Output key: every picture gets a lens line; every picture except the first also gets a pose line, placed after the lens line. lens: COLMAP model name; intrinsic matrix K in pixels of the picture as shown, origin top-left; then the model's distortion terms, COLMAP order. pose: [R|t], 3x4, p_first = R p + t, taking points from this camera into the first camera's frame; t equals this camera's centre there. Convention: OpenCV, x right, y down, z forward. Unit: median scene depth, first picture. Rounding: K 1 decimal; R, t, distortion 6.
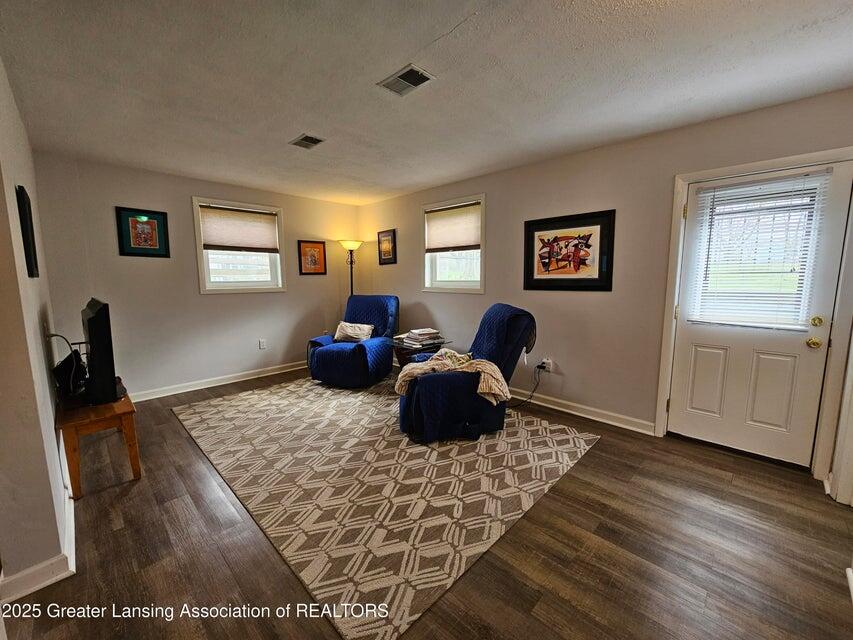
lens RADIAL K [[346.9, 0, 432.7], [0, 346.9, 320.5], [0, 0, 1]] dist [-0.008103, -0.000208]
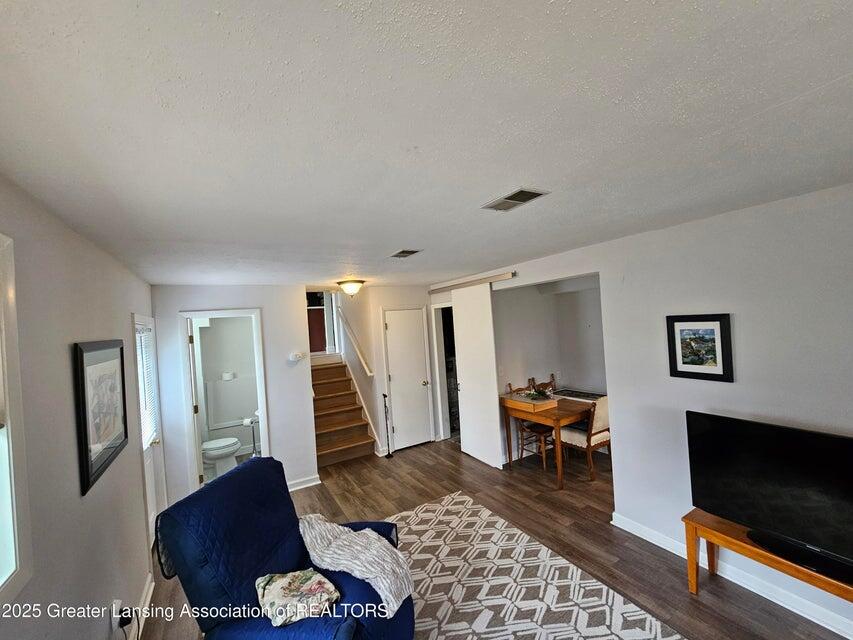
lens RADIAL K [[346.9, 0, 426.1], [0, 346.9, 320.1], [0, 0, 1]] dist [-0.008103, -0.000208]
pose [[-0.959048, 0.069338, 0.274624, -0.387493], [0.105937, 0.987014, 0.120750, -0.428445], [-0.262685, 0.144898, -0.953940, 1.732104]]
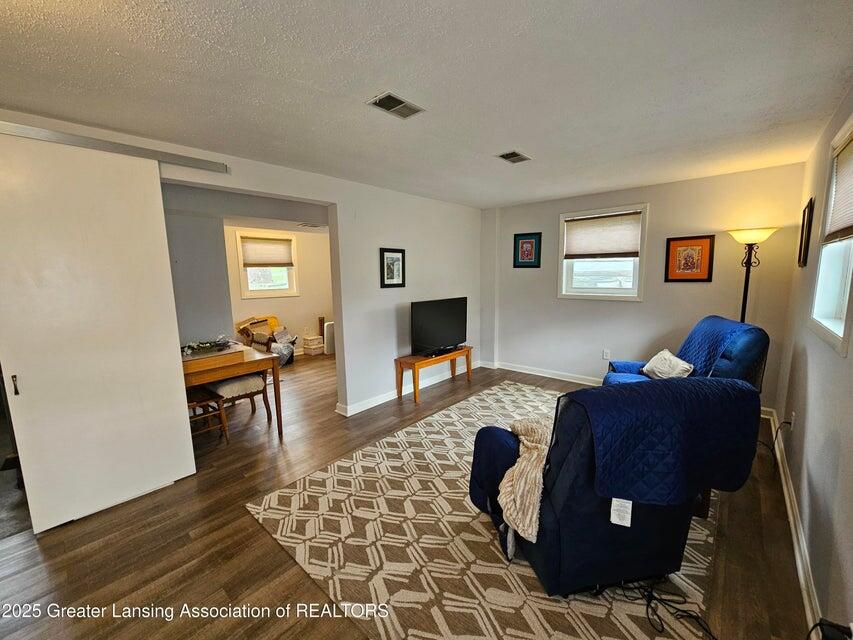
lens RADIAL K [[346.9, 0, 438.4], [0, 346.9, 320.6], [0, 0, 1]] dist [-0.008103, -0.000208]
pose [[0.051164, 0.138480, -0.989043, 0.724057], [-0.111411, 0.984950, 0.132144, -0.170909], [0.992456, 0.103430, 0.065823, 0.818433]]
